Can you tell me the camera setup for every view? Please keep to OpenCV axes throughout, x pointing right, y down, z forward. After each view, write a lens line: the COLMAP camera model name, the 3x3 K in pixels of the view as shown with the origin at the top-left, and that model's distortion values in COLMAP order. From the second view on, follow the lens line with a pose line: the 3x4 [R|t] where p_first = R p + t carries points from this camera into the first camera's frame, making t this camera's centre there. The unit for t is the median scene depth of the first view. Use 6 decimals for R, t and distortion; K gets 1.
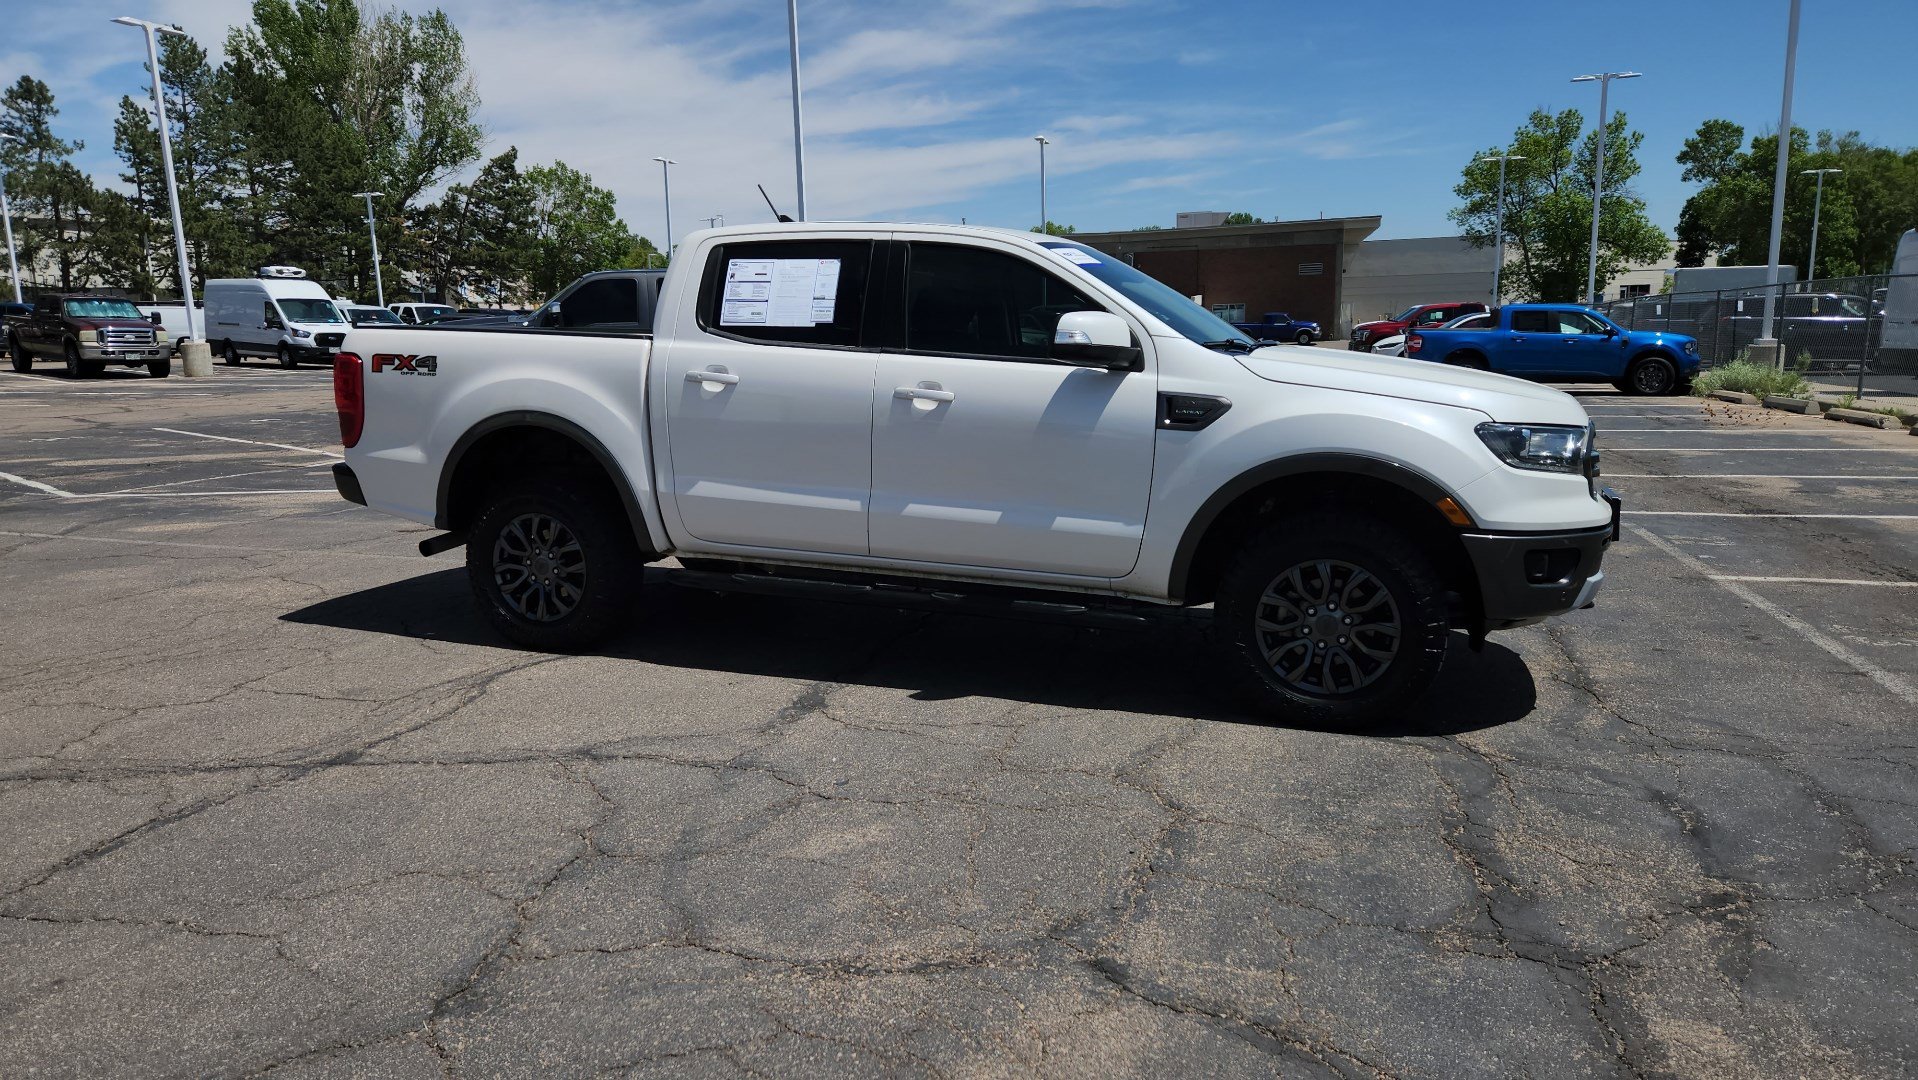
lens RADIAL K [[1281.0, 0, 917.1], [0, 1281.0, 533.8], [0, 0, 1]] dist [0.072322, -0.059369]
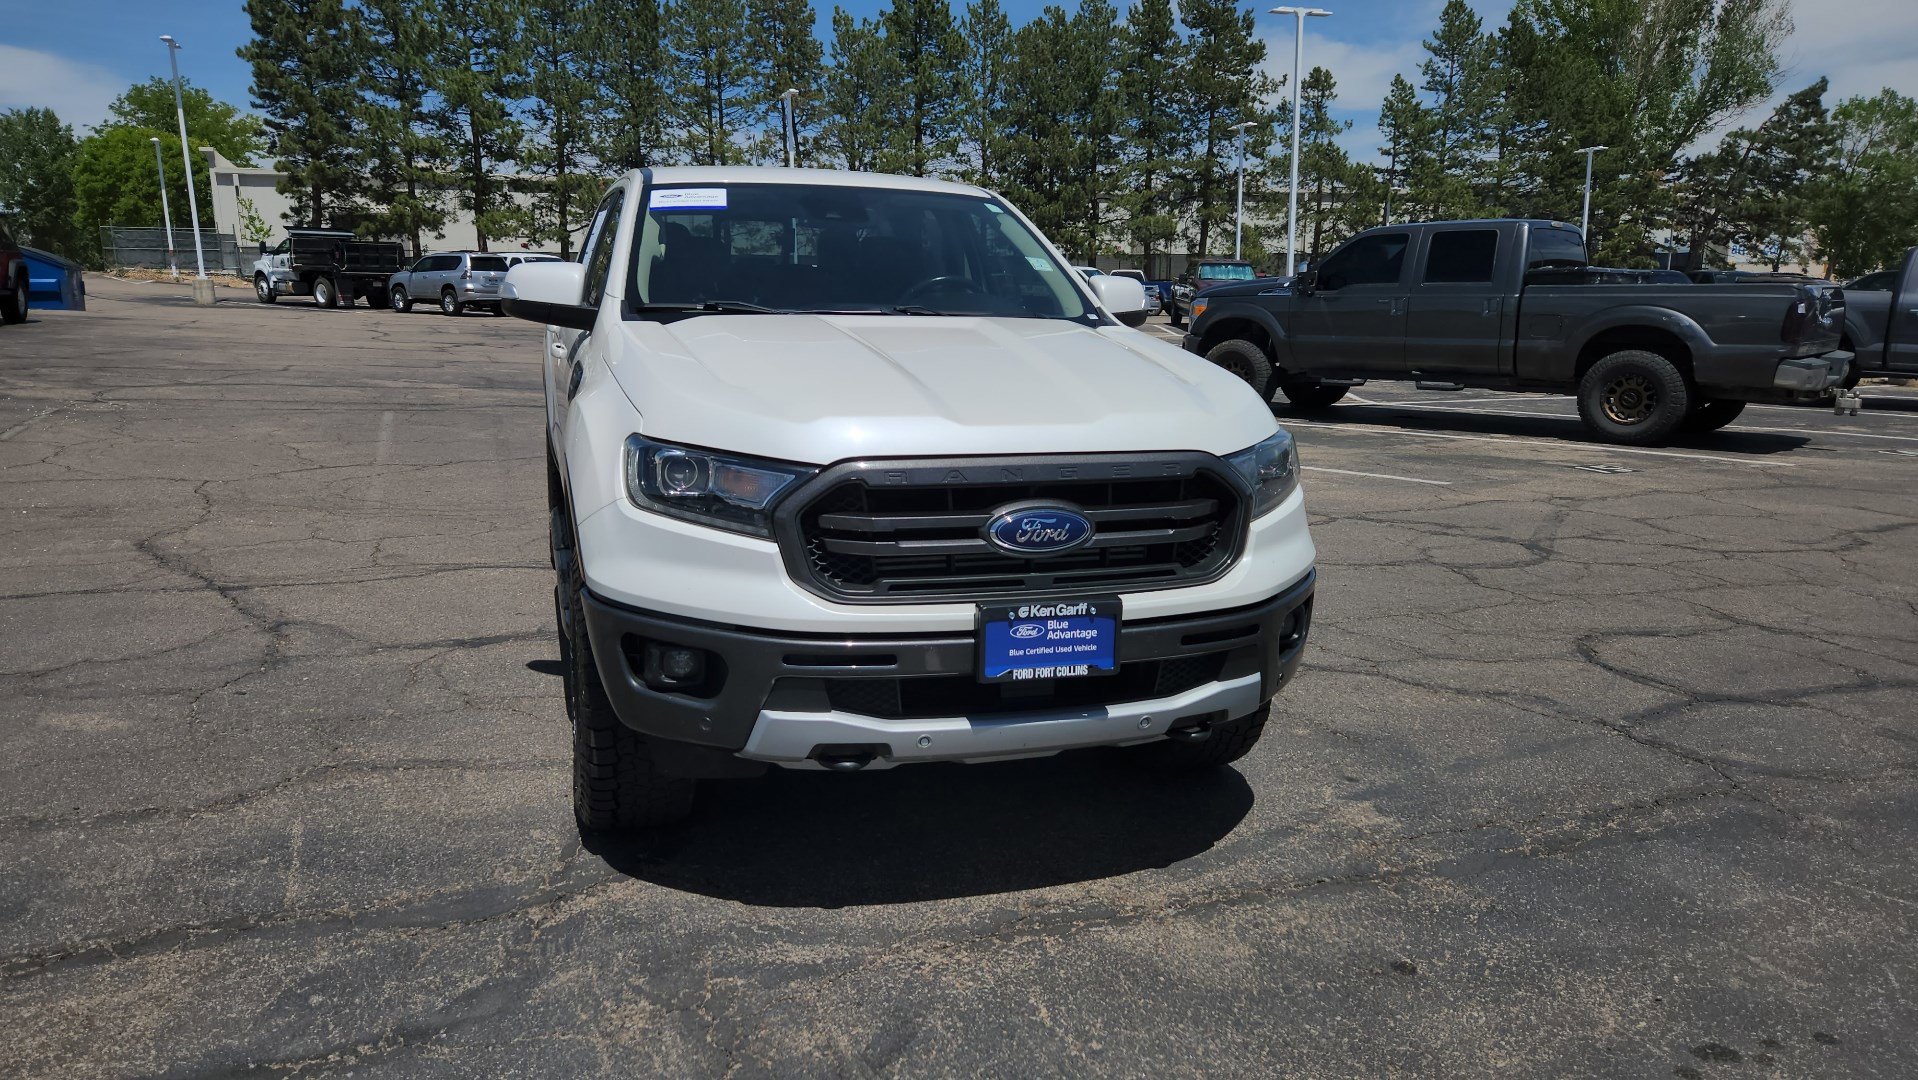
lens RADIAL K [[1281.0, 0, 915.3], [0, 1281.0, 532.6], [0, 0, 1]] dist [0.072322, -0.059369]
pose [[0.605917, 0.164095, -0.778420, 0.862217], [-0.143484, 0.984990, 0.095954, -0.098039], [0.782481, 0.053550, 0.620367, 0.579682]]
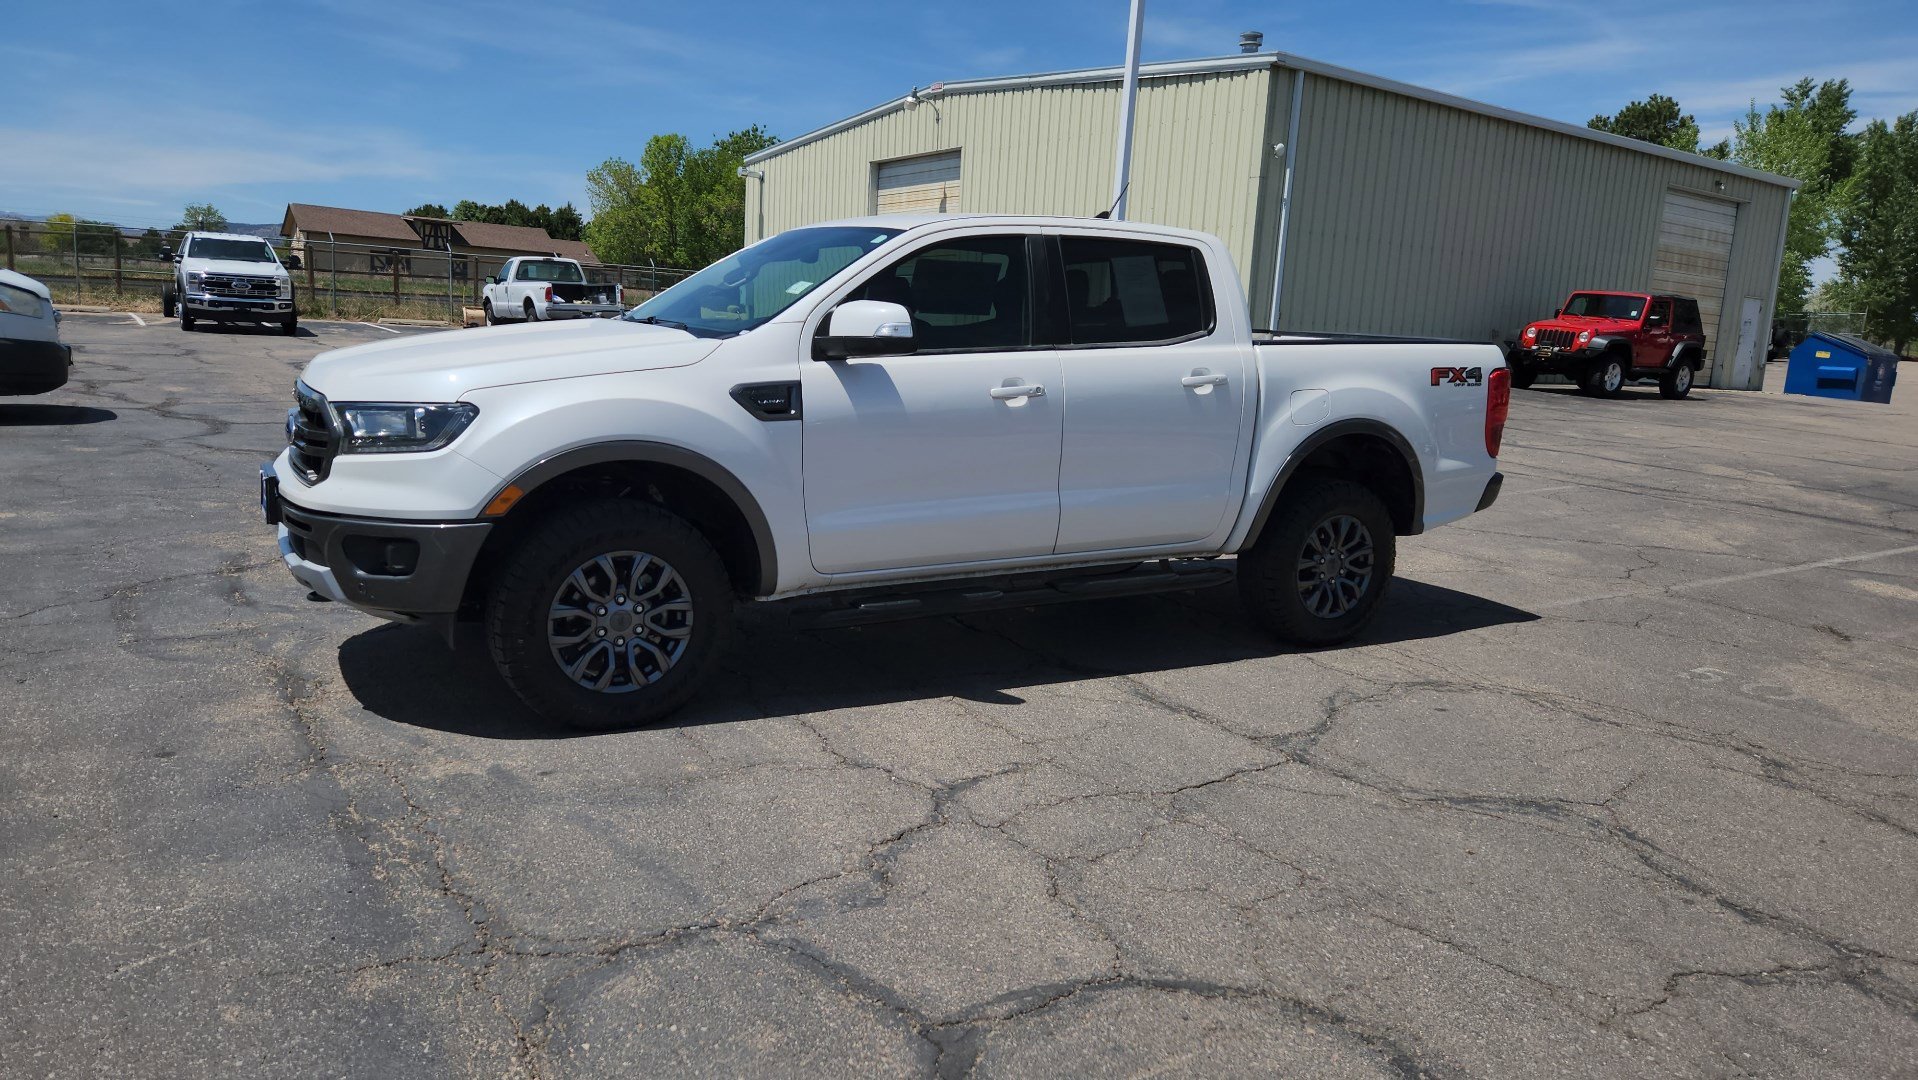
lens RADIAL K [[1281.0, 0, 933.5], [0, 1281.0, 534.0], [0, 0, 1]] dist [0.072322, -0.059369]
pose [[-0.634359, 0.104432, -0.765952, 0.879139], [-0.172001, 0.946928, 0.271557, -0.294062], [0.753661, 0.304009, -0.582730, 1.773199]]
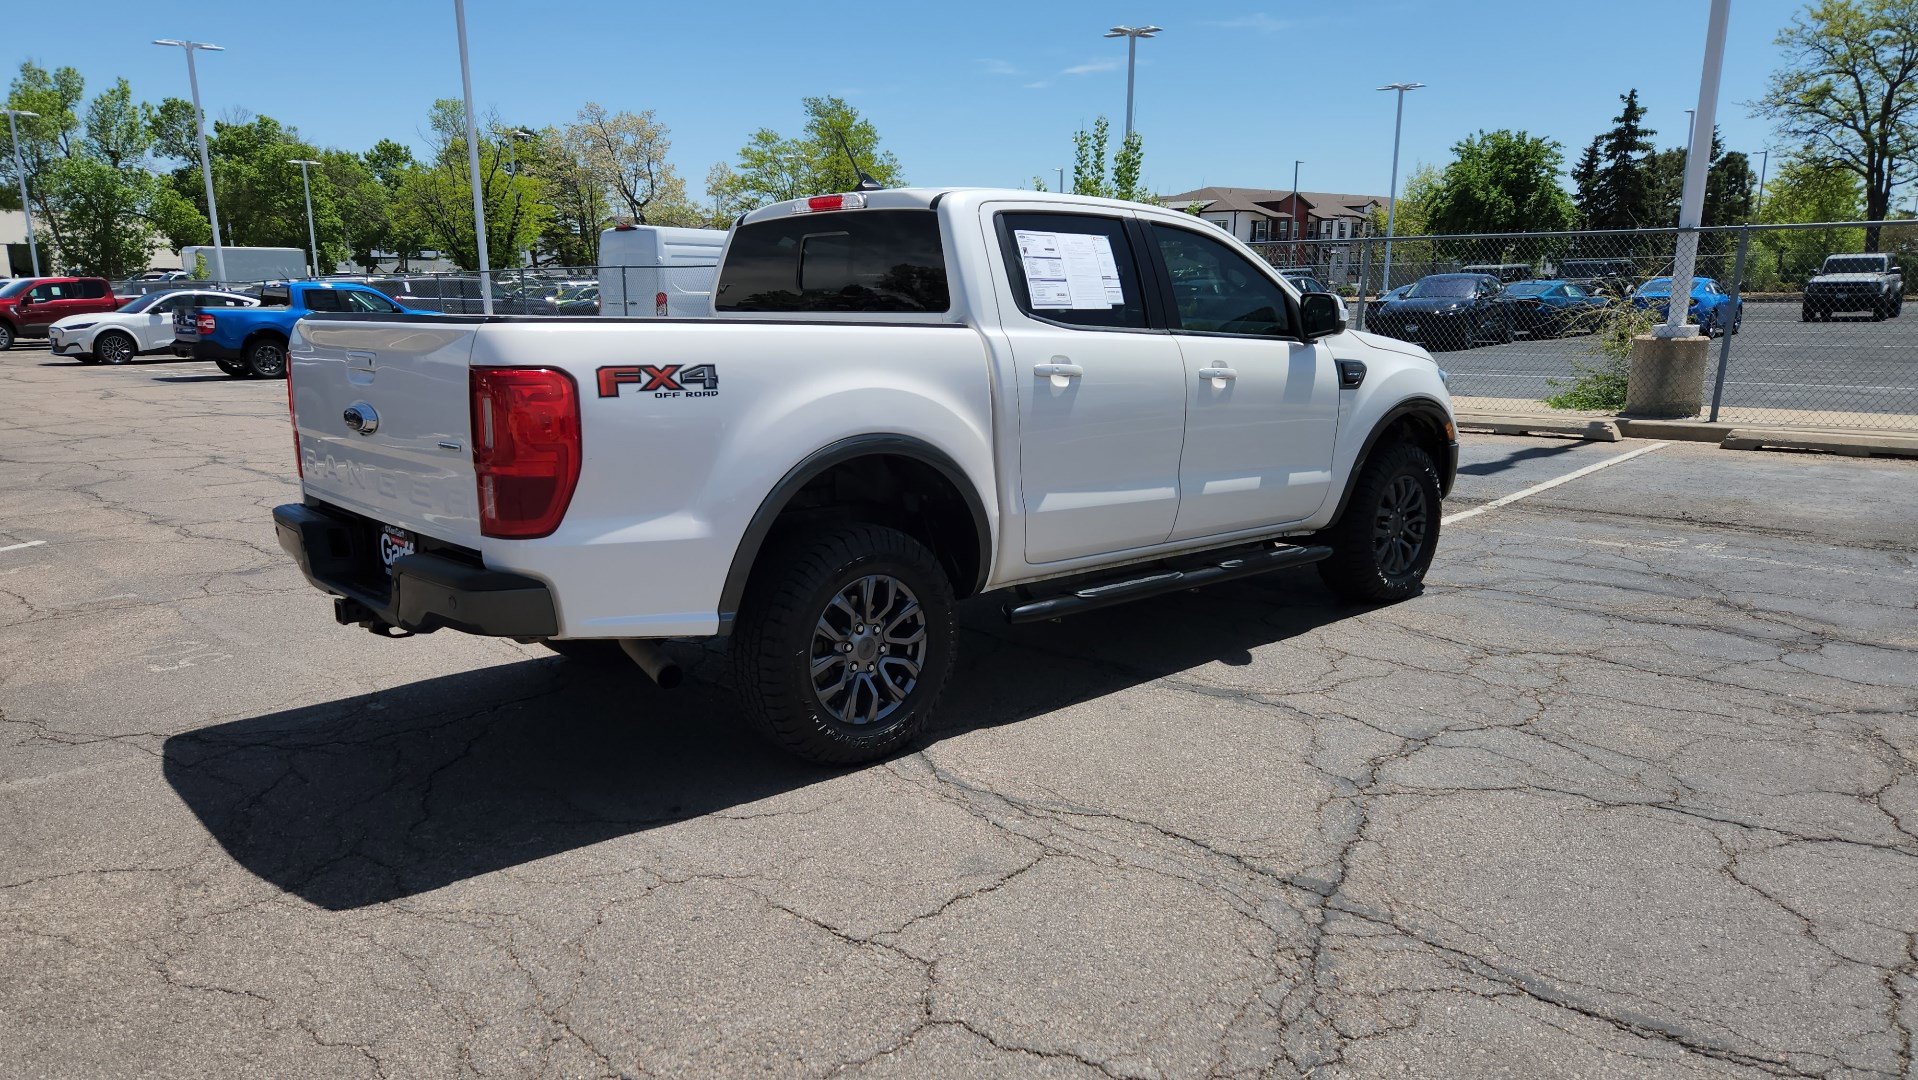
lens RADIAL K [[1281.0, 0, 914.5], [0, 1281.0, 564.0], [0, 0, 1]] dist [0.072322, -0.059369]
pose [[0.467909, -0.179096, 0.865440, -0.959326], [0.145589, 0.981493, 0.124398, -0.114485], [-0.871703, 0.067791, 0.485324, 0.671977]]
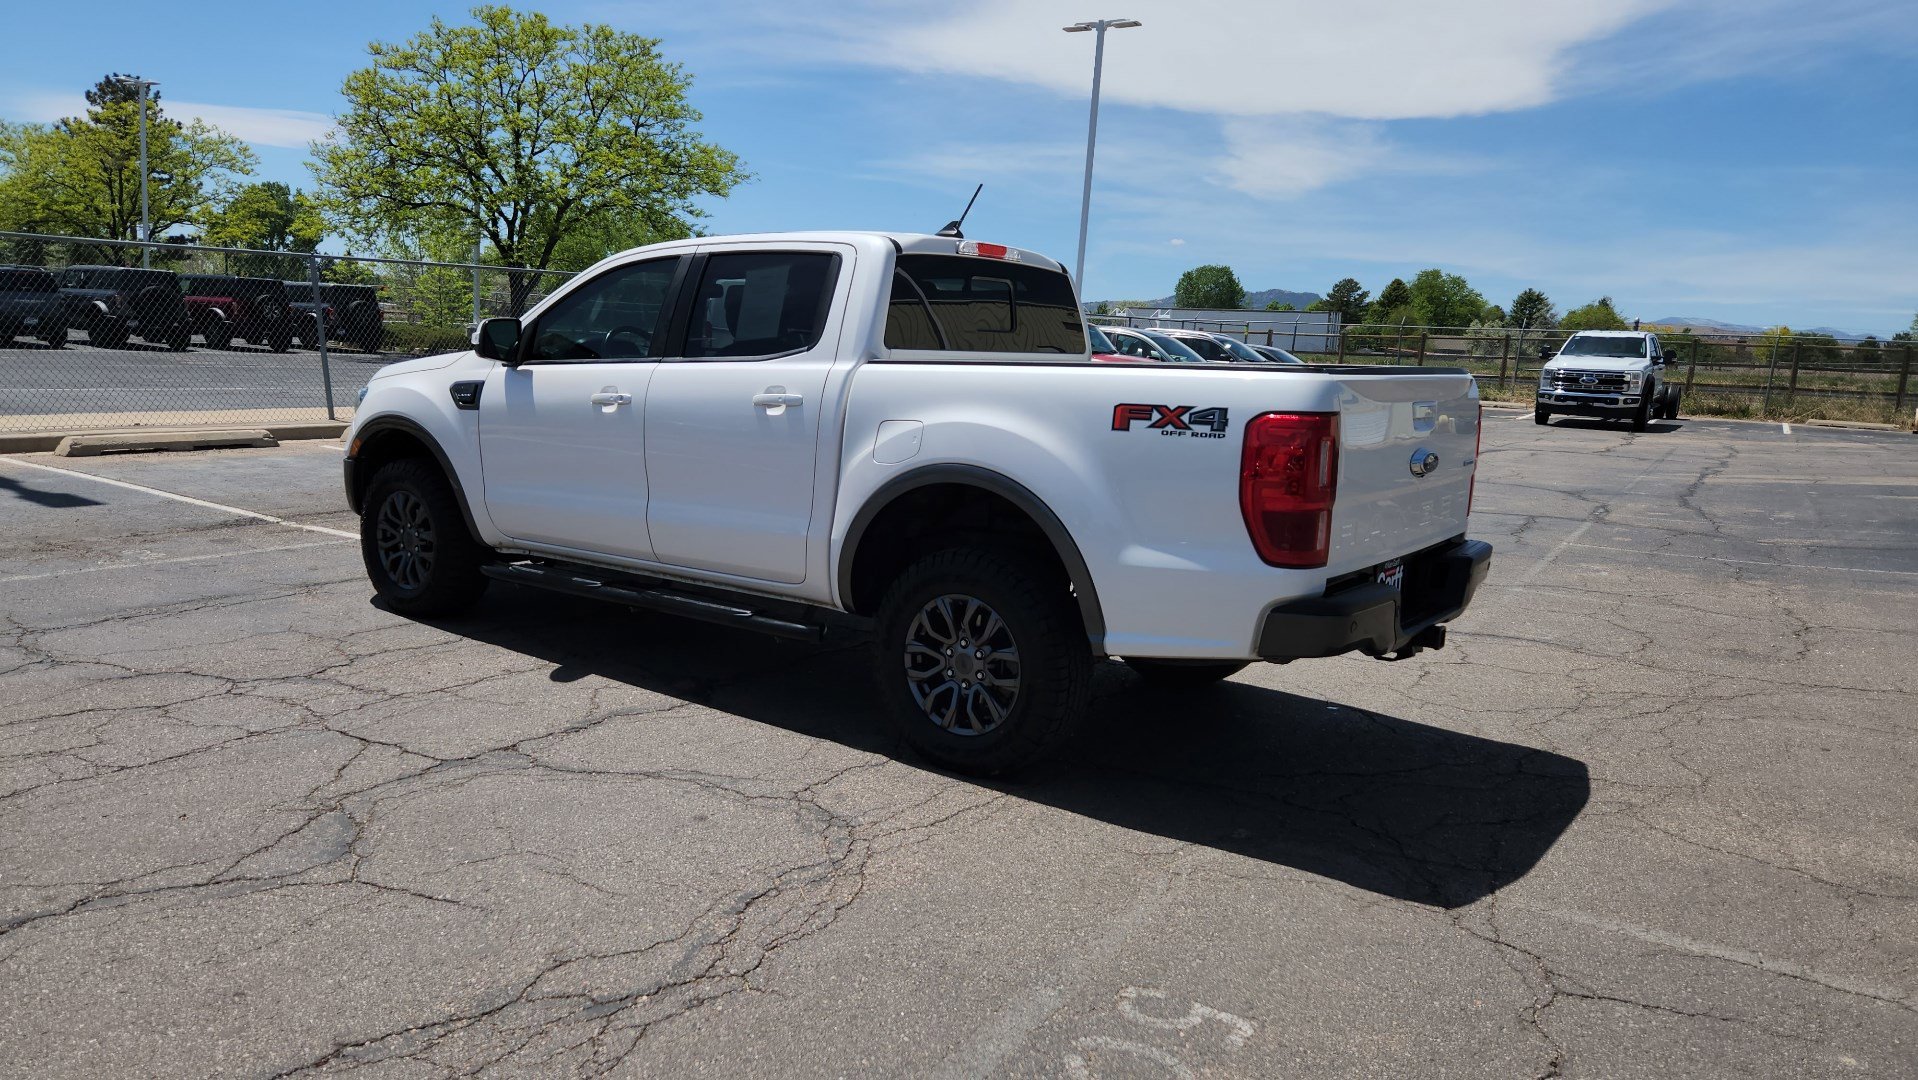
lens RADIAL K [[1281.0, 0, 918.7], [0, 1281.0, 550.8], [0, 0, 1]] dist [0.072322, -0.059369]
pose [[-0.957479, -0.083163, 0.276257, -0.387991], [0.007351, 0.950210, 0.311524, -0.348536], [-0.288410, 0.300309, -0.909194, 2.123458]]
